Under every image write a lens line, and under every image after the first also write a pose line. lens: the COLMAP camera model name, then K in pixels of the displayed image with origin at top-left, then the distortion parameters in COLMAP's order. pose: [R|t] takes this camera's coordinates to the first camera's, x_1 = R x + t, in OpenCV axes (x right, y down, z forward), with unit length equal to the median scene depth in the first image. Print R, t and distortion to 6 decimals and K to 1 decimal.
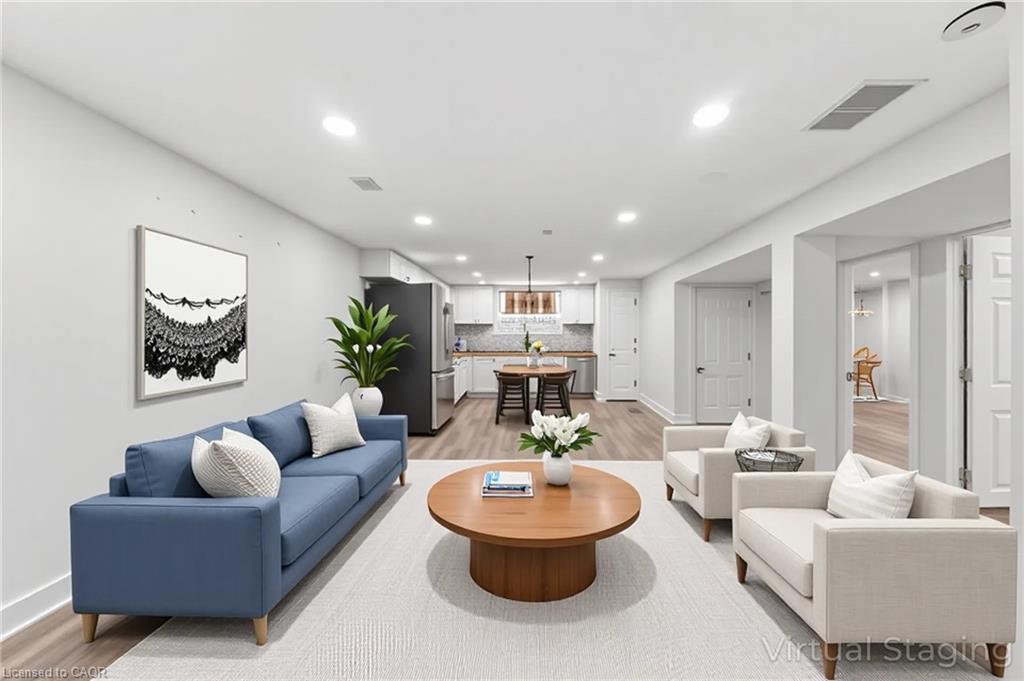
lens RADIAL K [[410.1, 0, 509.4], [0, 410.1, 338.2], [0, 0, 1]] dist [0.005269, -0.000611]
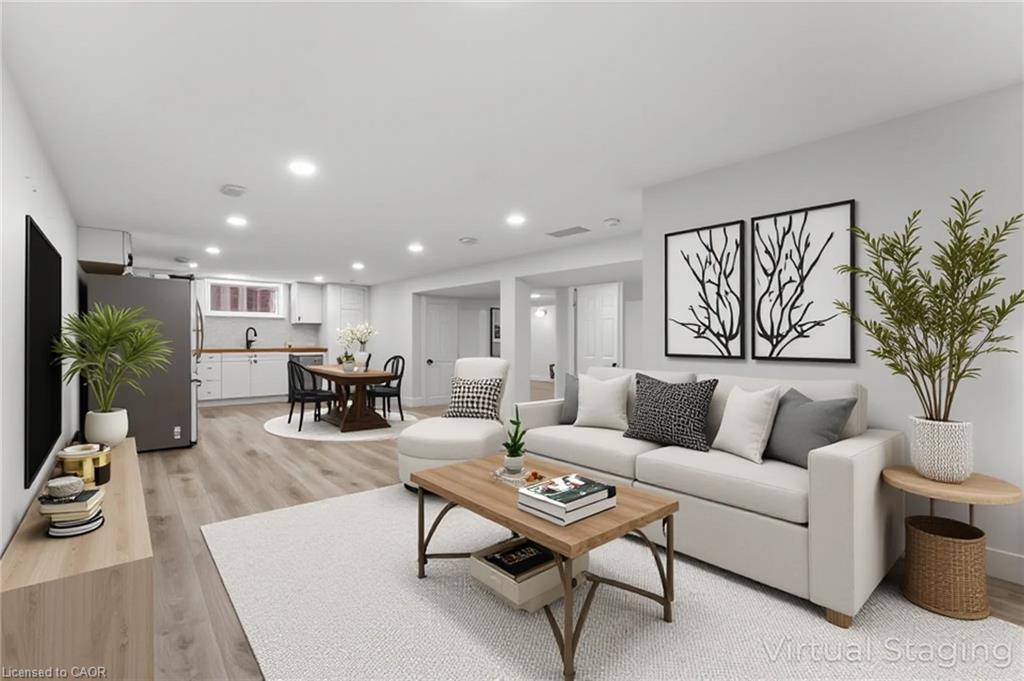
lens RADIAL K [[410.1, 0, 510.8], [0, 410.1, 333.9], [0, 0, 1]] dist [0.005269, -0.000611]
pose [[0.687290, -0.008974, 0.726327, -0.776255], [0.008277, 0.999956, 0.004523, -0.032544], [-0.726336, 0.002904, 0.687334, -0.220562]]
